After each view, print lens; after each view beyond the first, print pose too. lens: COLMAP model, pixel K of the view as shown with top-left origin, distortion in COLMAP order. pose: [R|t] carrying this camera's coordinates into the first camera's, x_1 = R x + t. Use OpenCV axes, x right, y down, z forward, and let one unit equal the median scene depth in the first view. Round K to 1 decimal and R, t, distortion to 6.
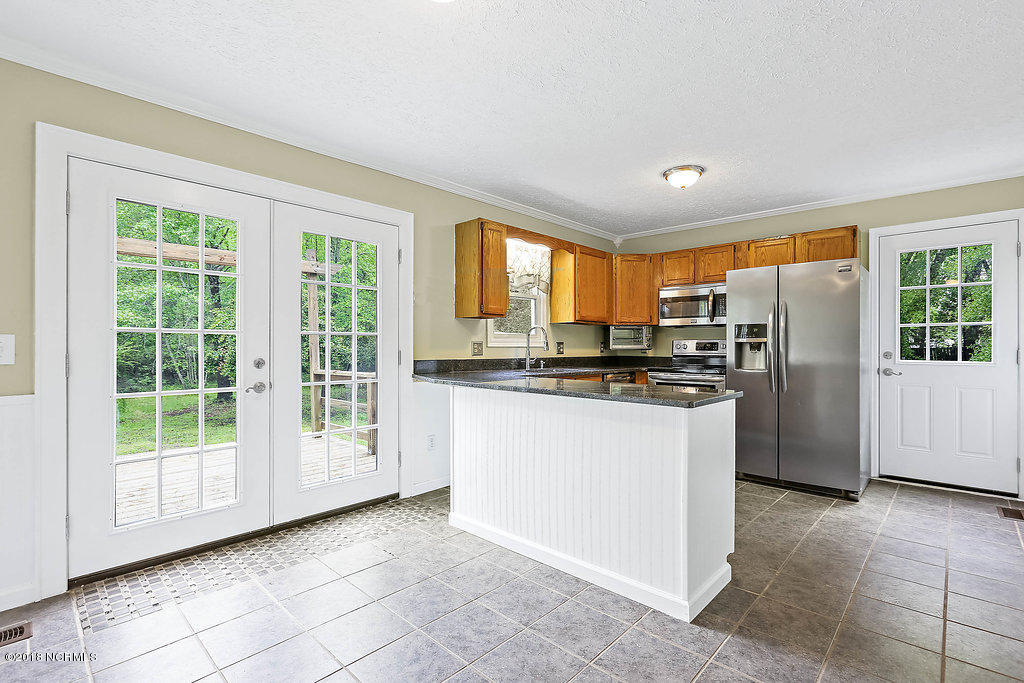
lens RADIAL K [[470.6, 0, 507.5], [0, 470.6, 340.1], [0, 0, 1]] dist [-0.009452, 0.003414]
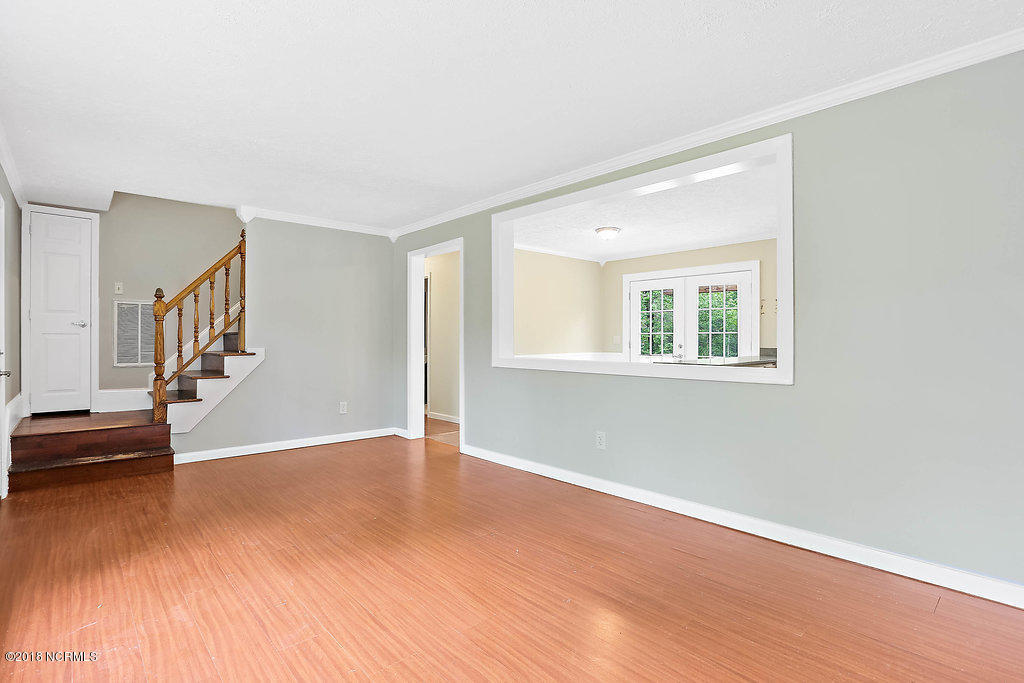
lens RADIAL K [[470.6, 0, 495.8], [0, 470.6, 330.4], [0, 0, 1]] dist [-0.009452, 0.003414]
pose [[-0.097032, -0.014681, -0.995173, 1.905710], [0.004685, 0.999873, -0.015207, -0.000861], [0.995270, -0.006138, -0.096951, 0.294987]]
